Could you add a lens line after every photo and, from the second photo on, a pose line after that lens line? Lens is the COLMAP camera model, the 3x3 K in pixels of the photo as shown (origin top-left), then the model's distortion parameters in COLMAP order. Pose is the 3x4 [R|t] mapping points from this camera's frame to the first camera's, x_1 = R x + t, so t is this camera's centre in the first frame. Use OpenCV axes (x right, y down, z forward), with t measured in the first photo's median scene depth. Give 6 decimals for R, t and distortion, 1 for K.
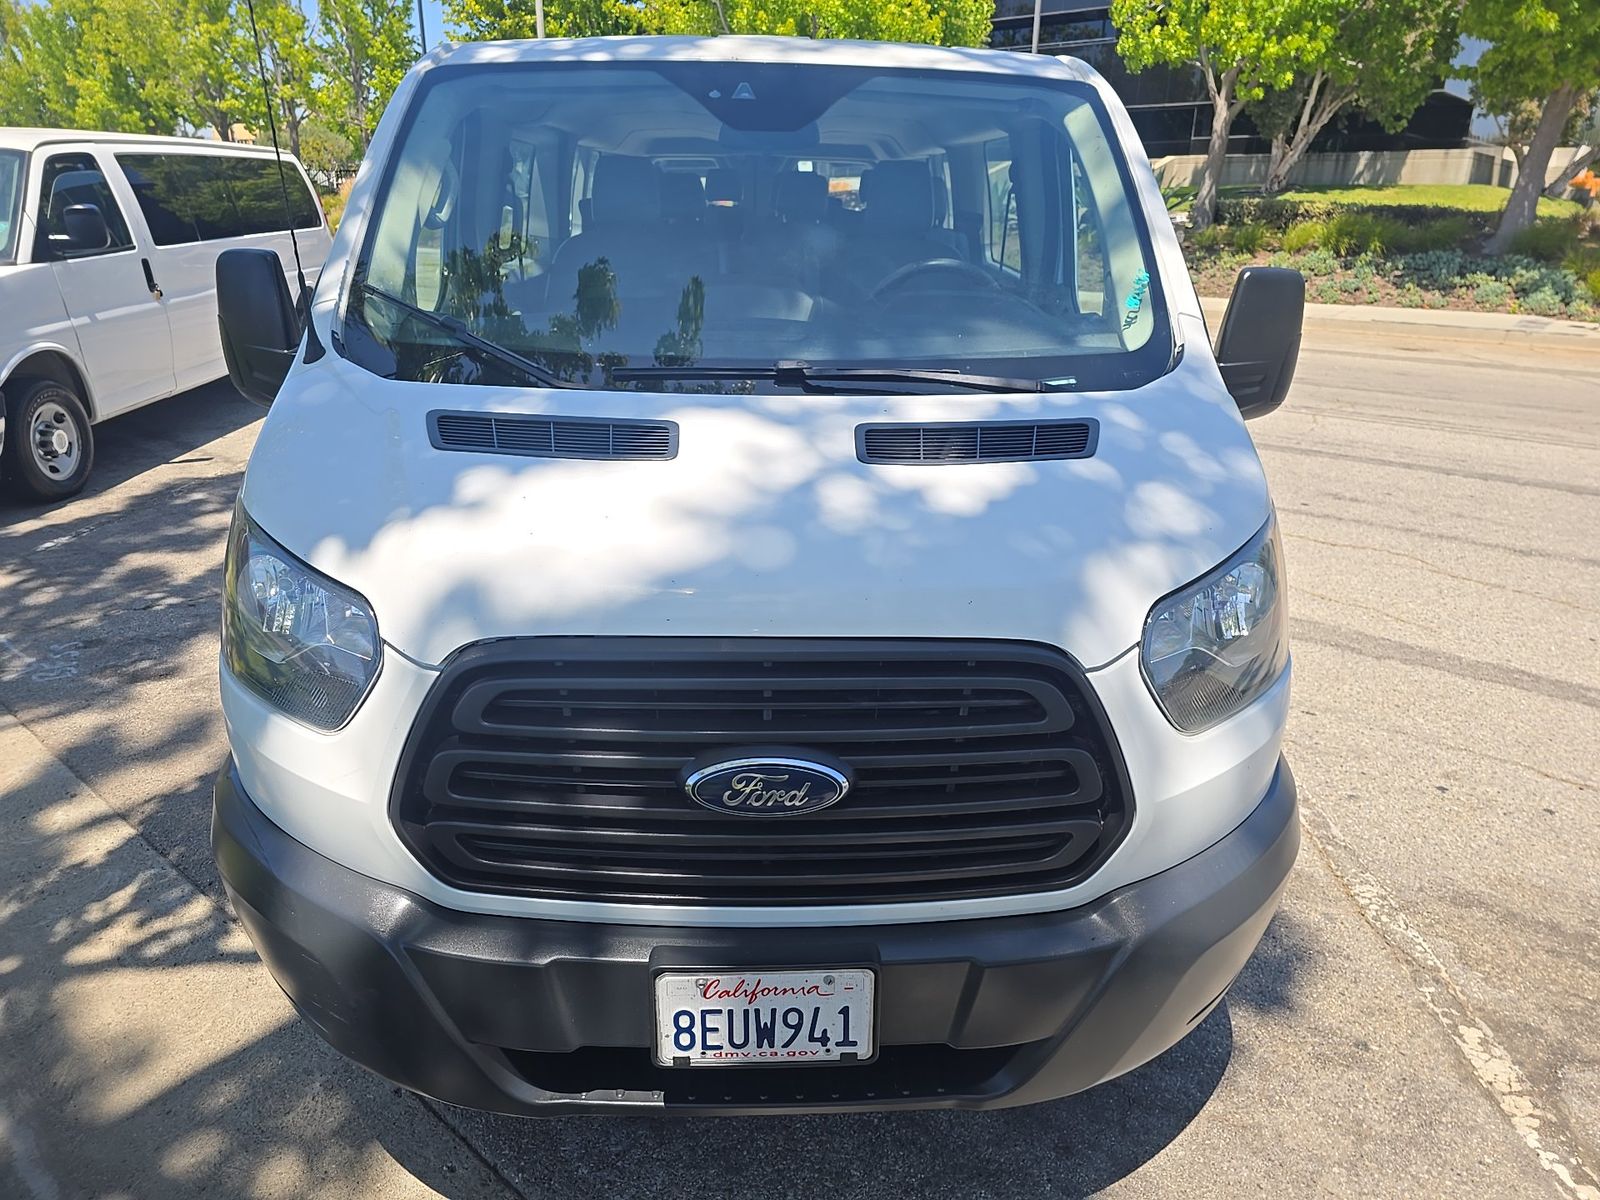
lens RADIAL K [[1088.1, 0, 800.0], [0, 1088.1, 600.0], [0, 0, 1]] dist [0.037027, -0.001100]
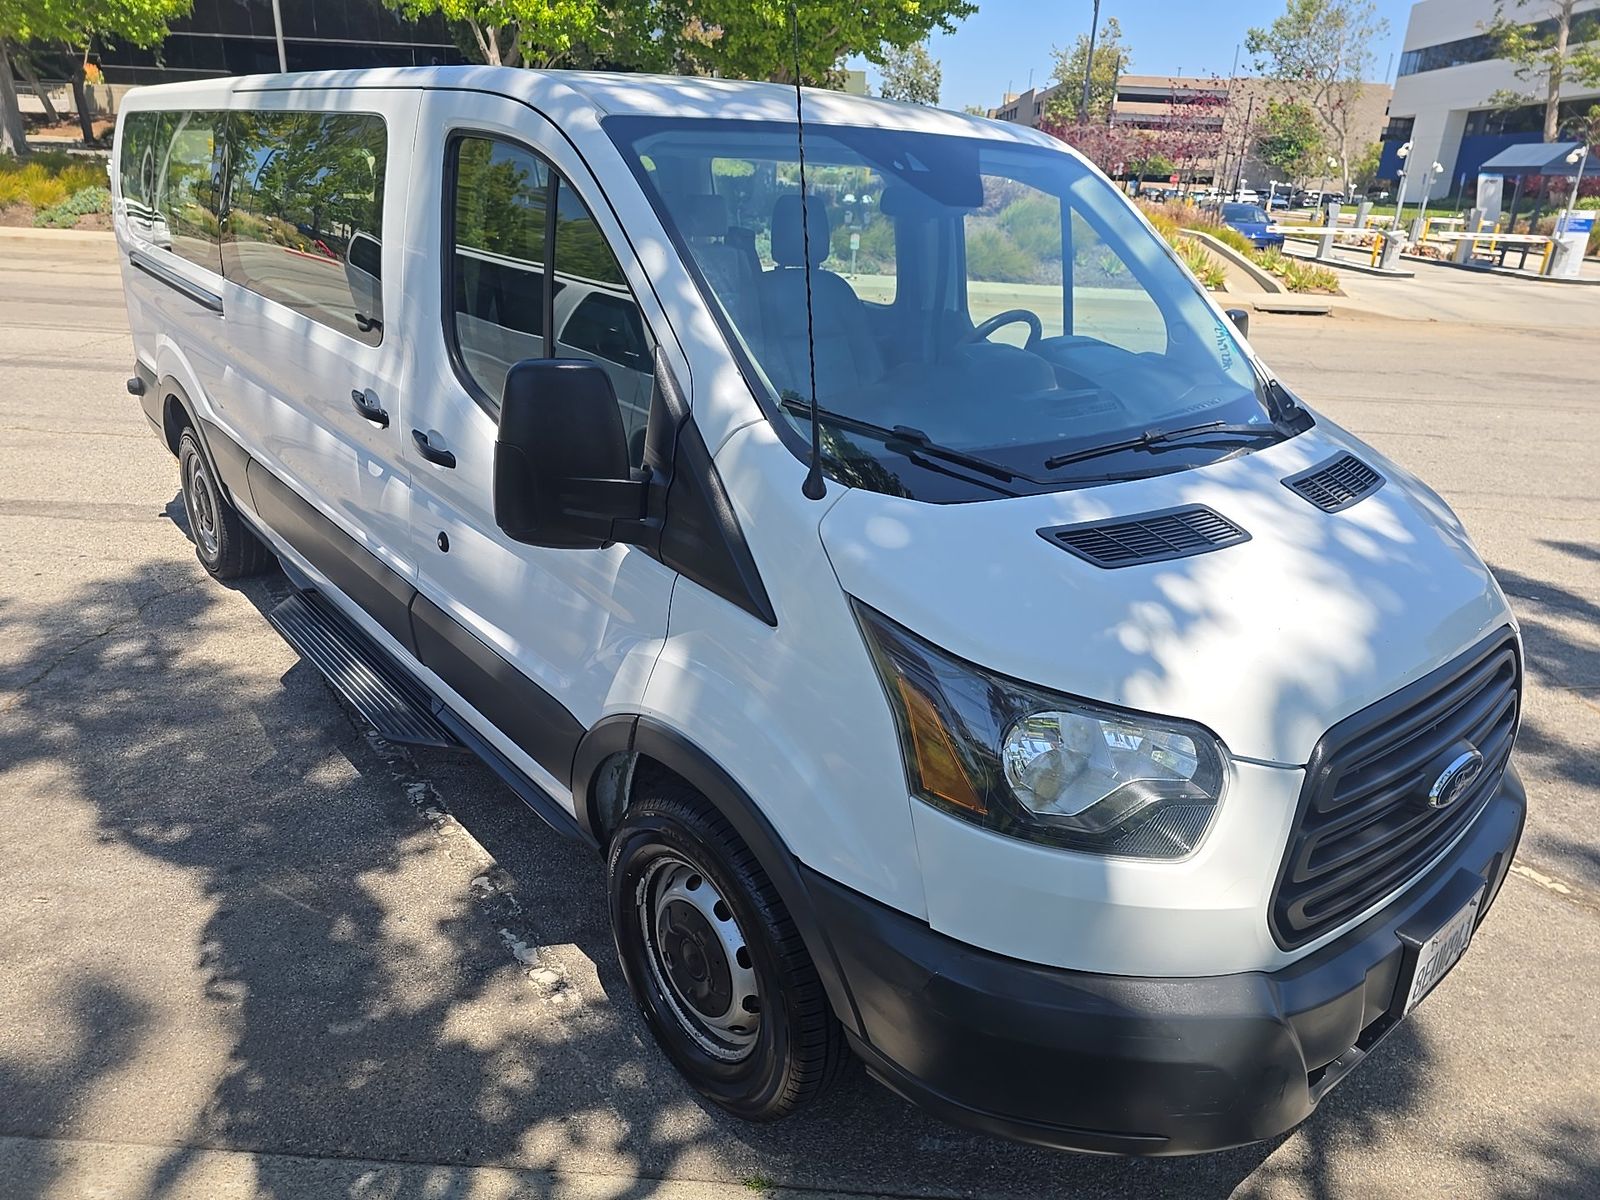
lens RADIAL K [[1088.1, 0, 800.0], [0, 1088.1, 600.0], [0, 0, 1]] dist [0.037027, -0.001100]
pose [[0.802300, -0.211190, 0.558313, -1.187398], [0.191379, 0.976953, 0.094534, -0.271020], [-0.565410, 0.031005, 0.824227, 0.321555]]
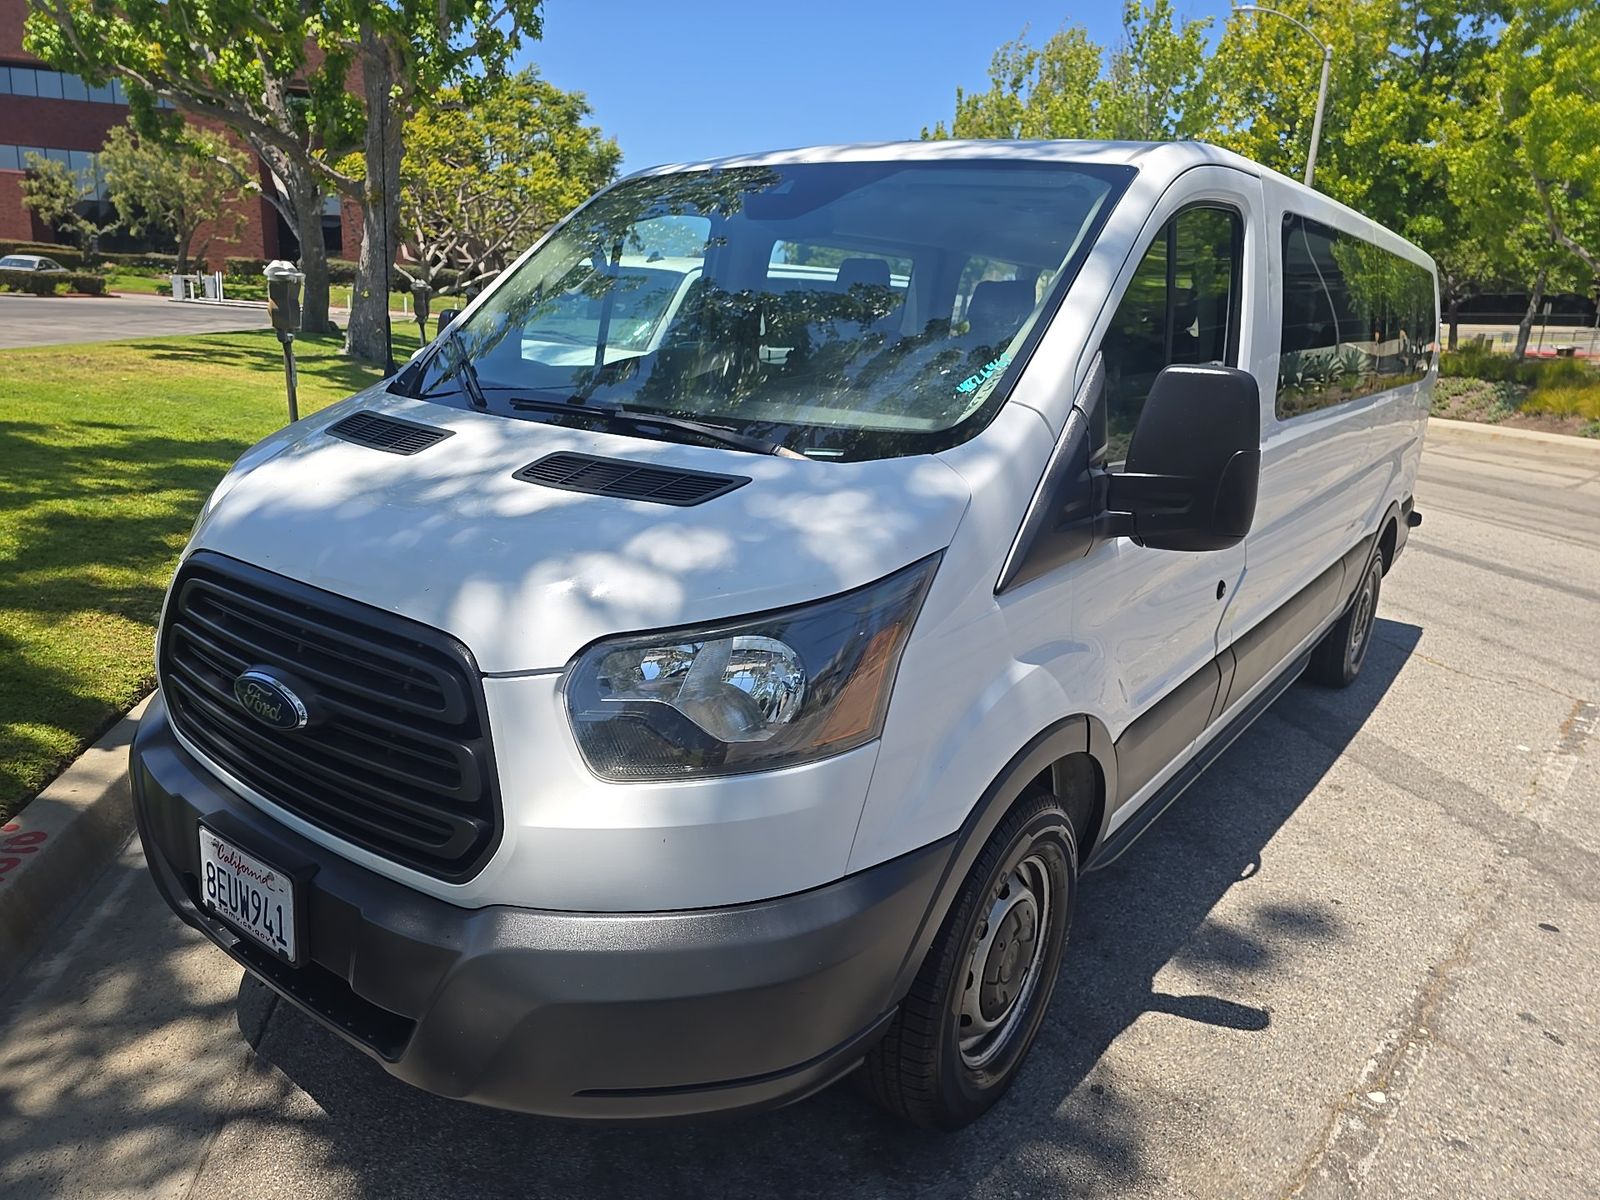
lens RADIAL K [[1088.1, 0, 800.0], [0, 1088.1, 600.0], [0, 0, 1]] dist [0.037027, -0.001100]
pose [[0.783906, 0.189984, -0.591098, 1.041454], [-0.262965, 0.964021, -0.038895, -0.040189], [0.562441, 0.185928, 0.805661, 0.313874]]
